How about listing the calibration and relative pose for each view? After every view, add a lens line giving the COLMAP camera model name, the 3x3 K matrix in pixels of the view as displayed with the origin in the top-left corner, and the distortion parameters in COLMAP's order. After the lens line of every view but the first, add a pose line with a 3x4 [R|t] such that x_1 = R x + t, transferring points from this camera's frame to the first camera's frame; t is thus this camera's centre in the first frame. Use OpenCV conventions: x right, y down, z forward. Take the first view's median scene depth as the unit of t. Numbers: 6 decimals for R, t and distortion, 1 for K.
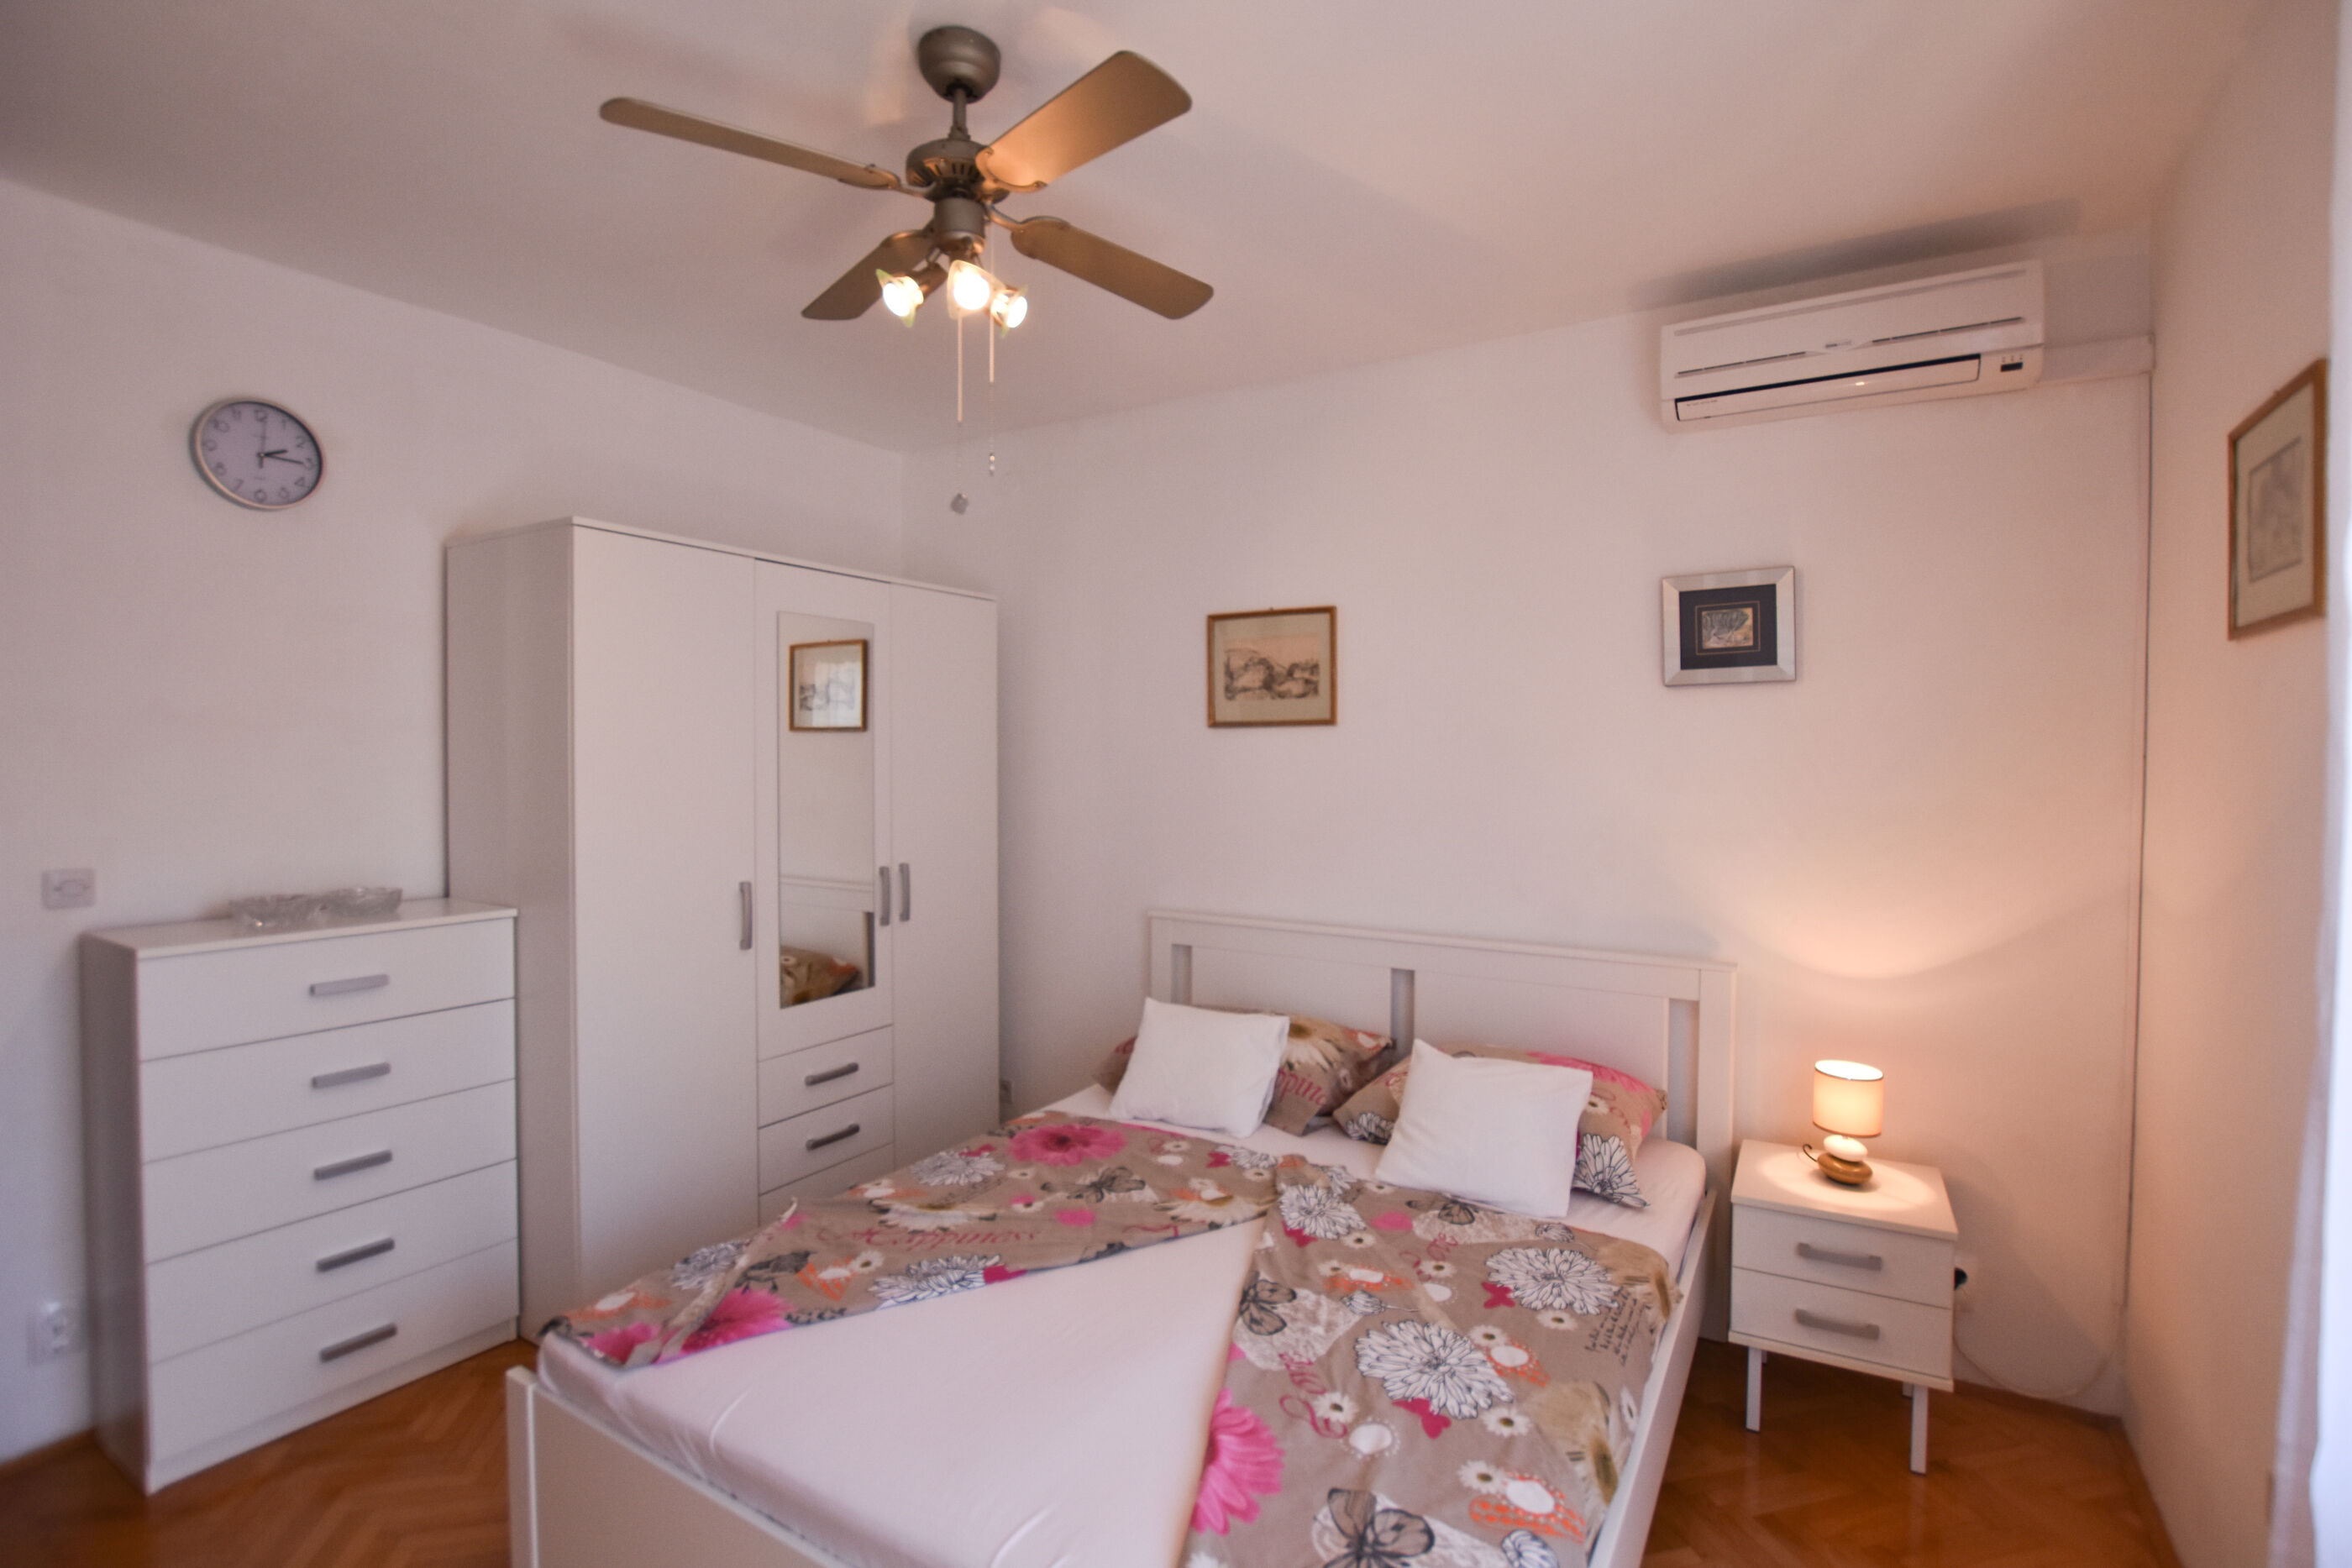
lens RADIAL K [[1091.6, 0, 1176.5], [0, 1091.6, 777.7], [0, 0, 1]] dist [-0.022320, -0.000453]
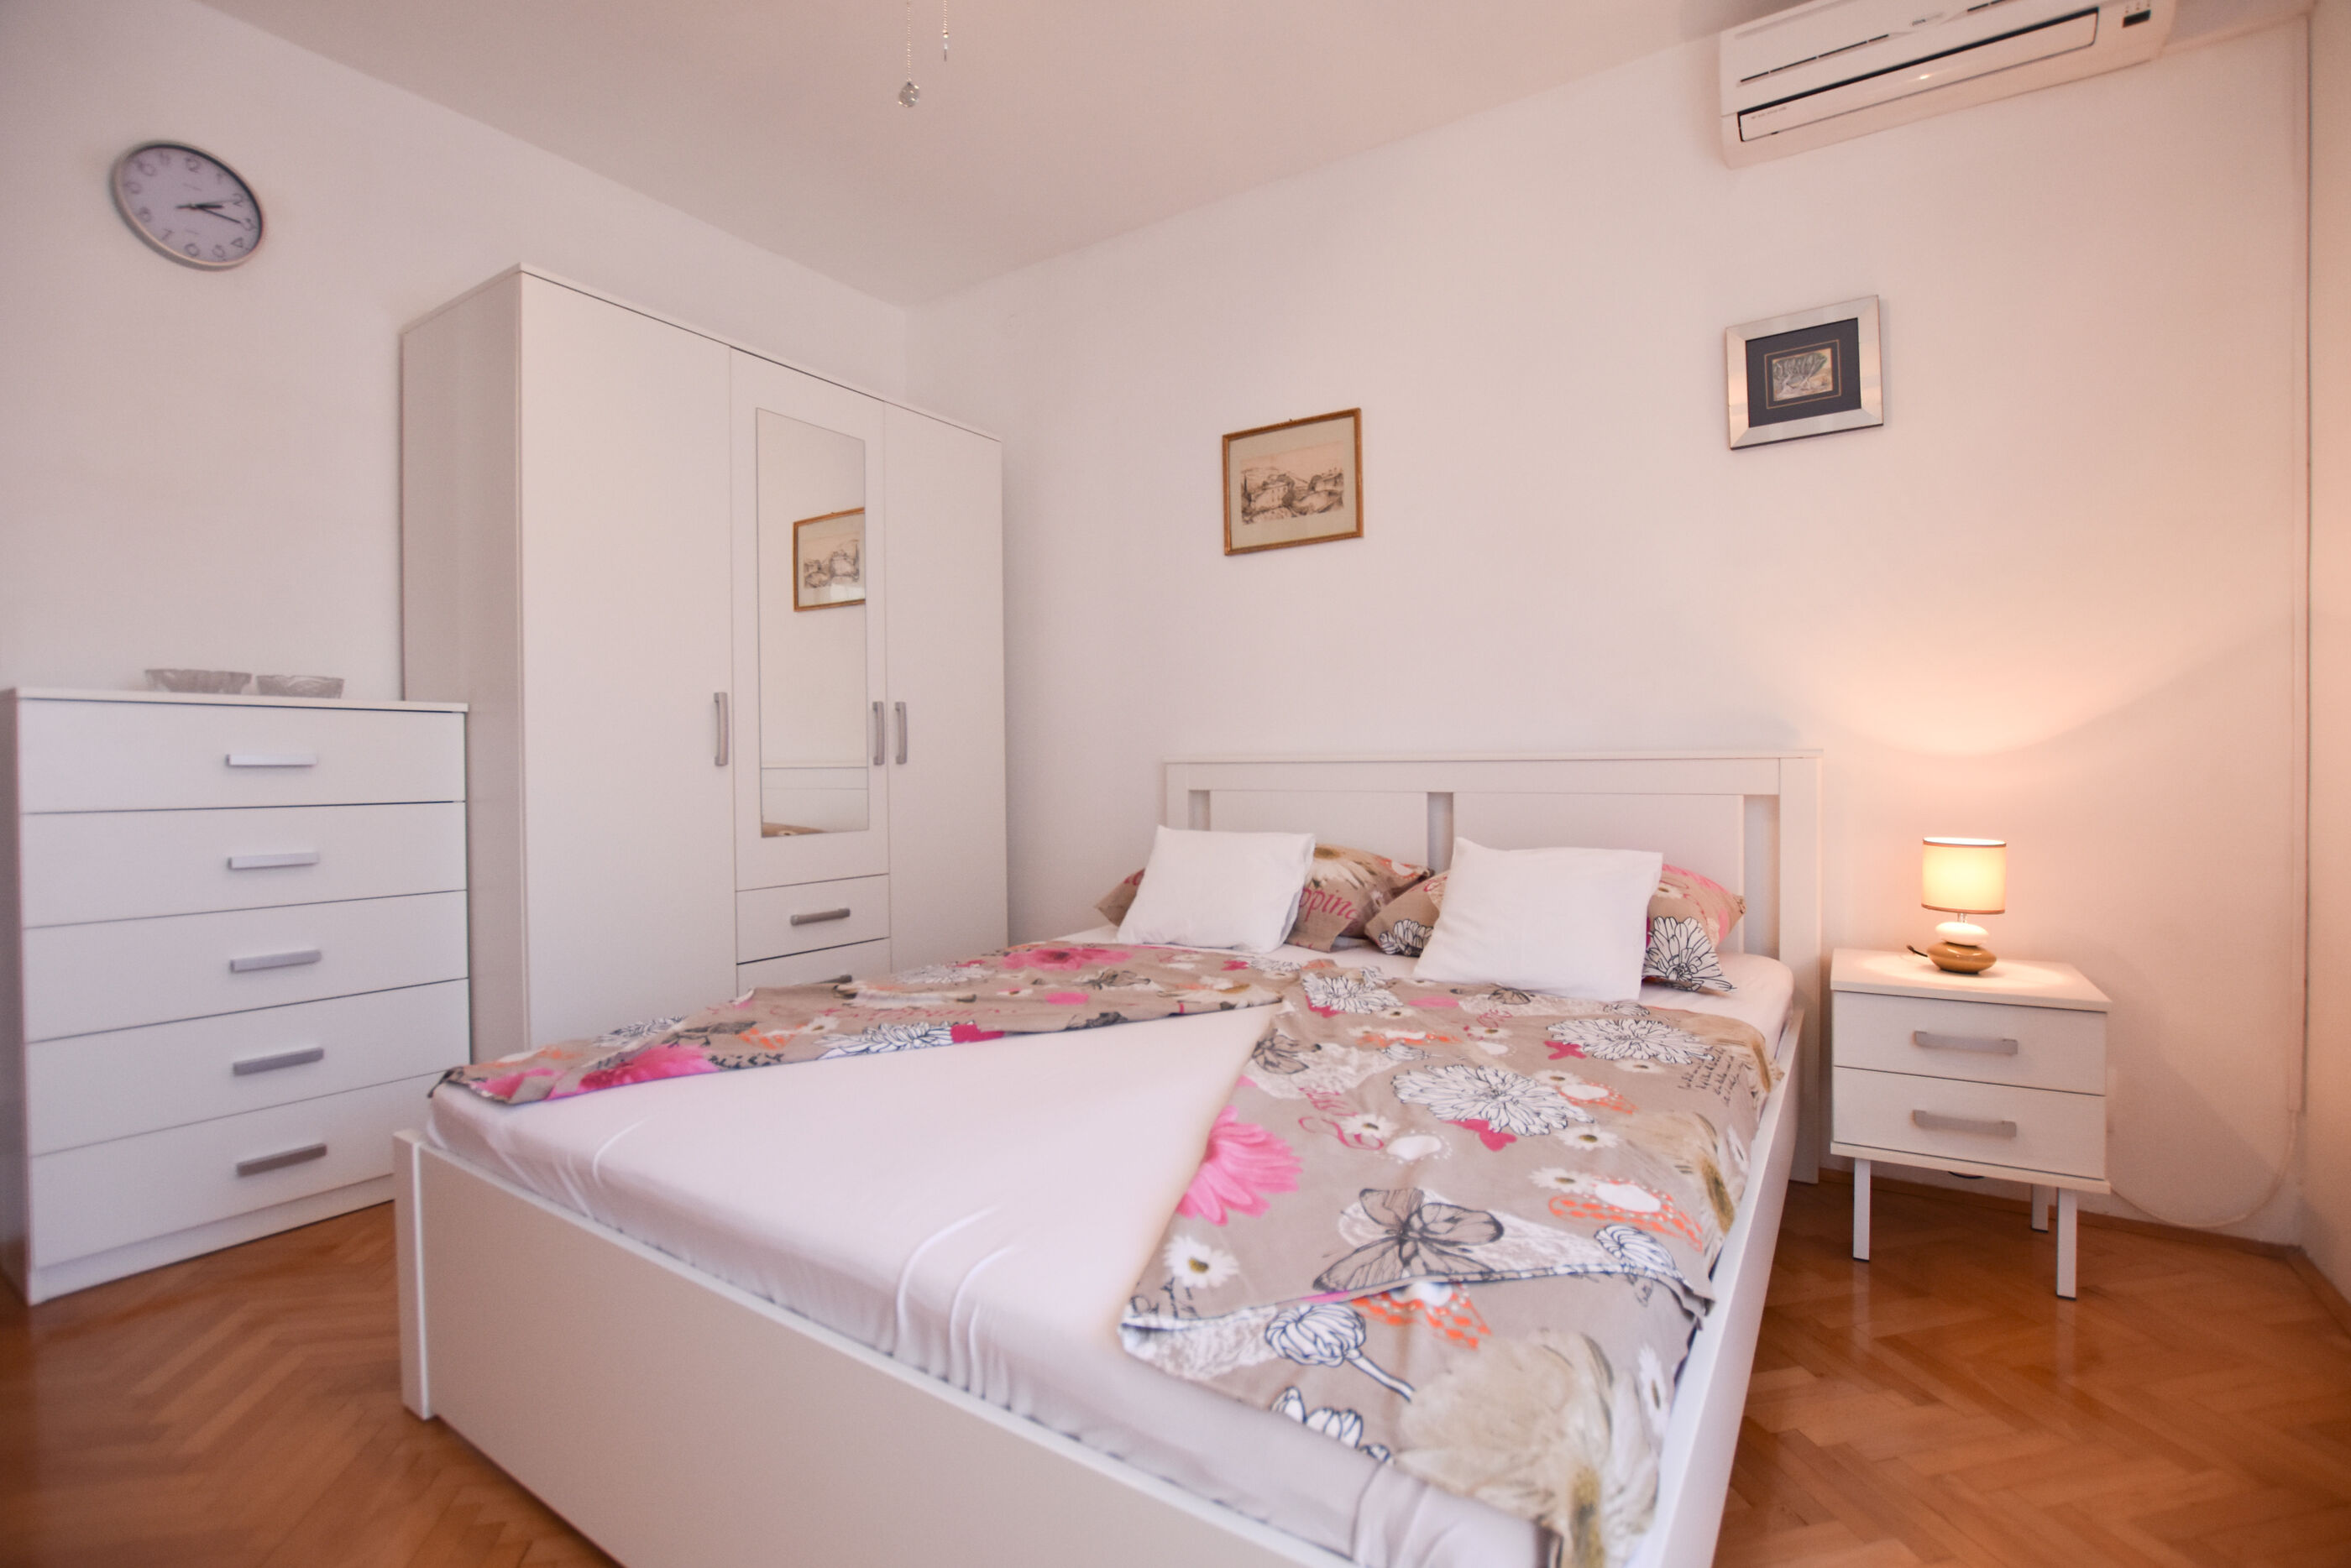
lens RADIAL K [[1060.9, 0, 1175.7], [0, 1060.9, 774.9], [0, 0, 1]] dist [-0.025898, 0.001606]
pose [[0.999358, -0.011839, -0.033826, 0.022592], [0.011561, 0.999898, -0.008425, 0.213488], [0.033922, 0.008029, 0.999392, 0.142538]]
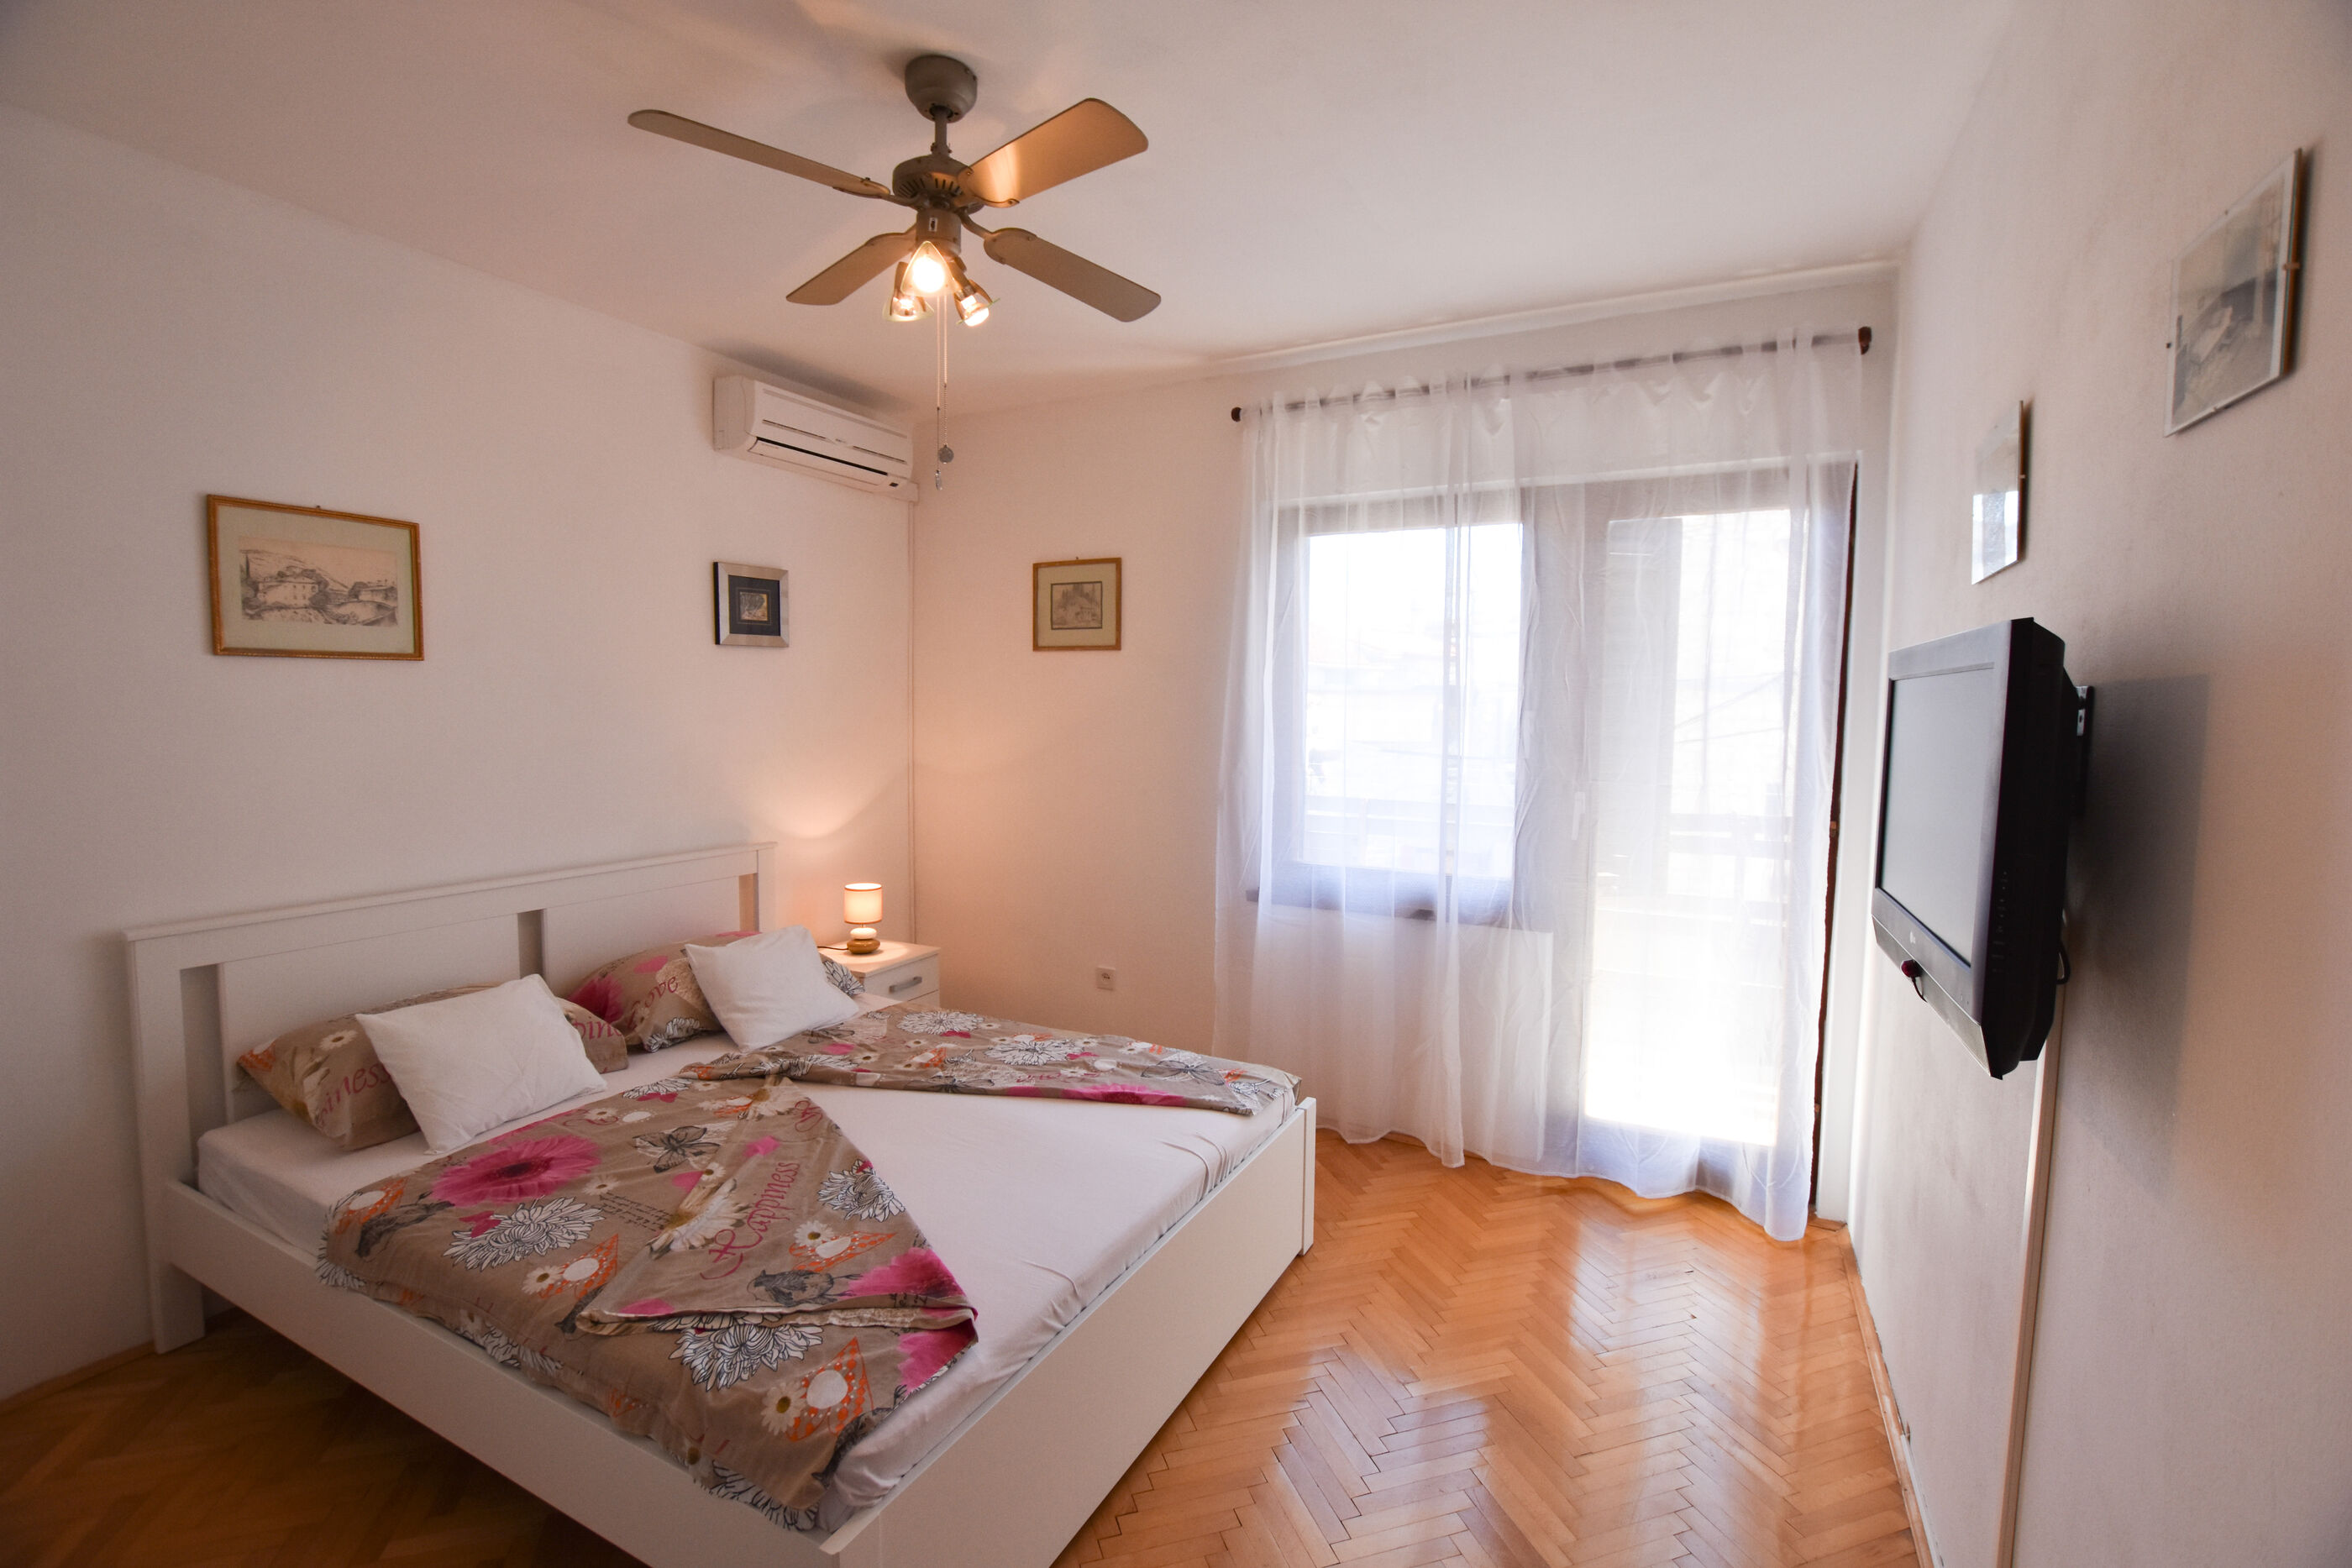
lens RADIAL K [[1031.6, 0, 1179.2], [0, 1031.6, 776.4], [0, 0, 1]] dist [-0.026058, 0.001079]
pose [[-0.071769, -0.075140, 0.994587, -0.971401], [0.008136, 0.997081, 0.075915, -0.016582], [-0.997388, 0.013540, -0.070948, 0.610753]]
